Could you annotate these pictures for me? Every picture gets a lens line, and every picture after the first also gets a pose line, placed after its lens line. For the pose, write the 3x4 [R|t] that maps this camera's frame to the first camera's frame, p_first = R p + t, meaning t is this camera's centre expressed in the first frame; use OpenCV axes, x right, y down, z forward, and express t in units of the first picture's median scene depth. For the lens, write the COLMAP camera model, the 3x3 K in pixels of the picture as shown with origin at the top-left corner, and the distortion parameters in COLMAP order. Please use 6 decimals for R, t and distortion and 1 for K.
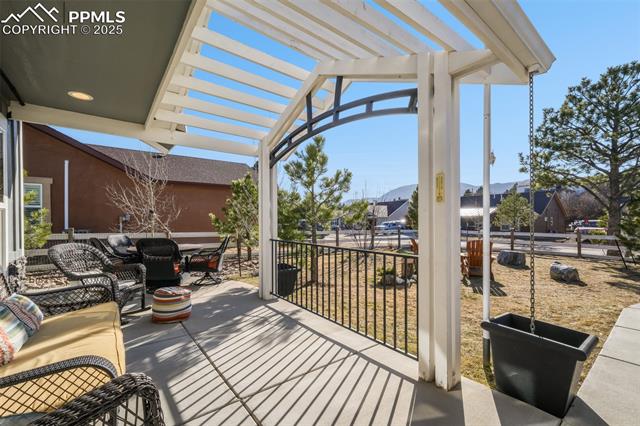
lens RADIAL K [[274.4, 0, 321.7], [0, 274.4, 218.9], [0, 0, 1]] dist [-0.000814, 0.000009]
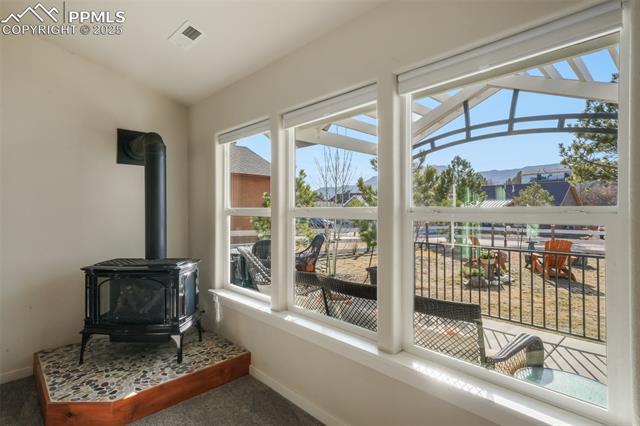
lens RADIAL K [[331.2, 0, 318.3], [0, 331.2, 209.9], [0, 0, 1]] dist [0.006087, 0.000475]
pose [[0.996938, 0.003403, 0.078126, -0.222140], [-0.003038, 0.999984, -0.004782, -0.011372], [-0.078141, 0.004530, 0.996932, -0.062754]]
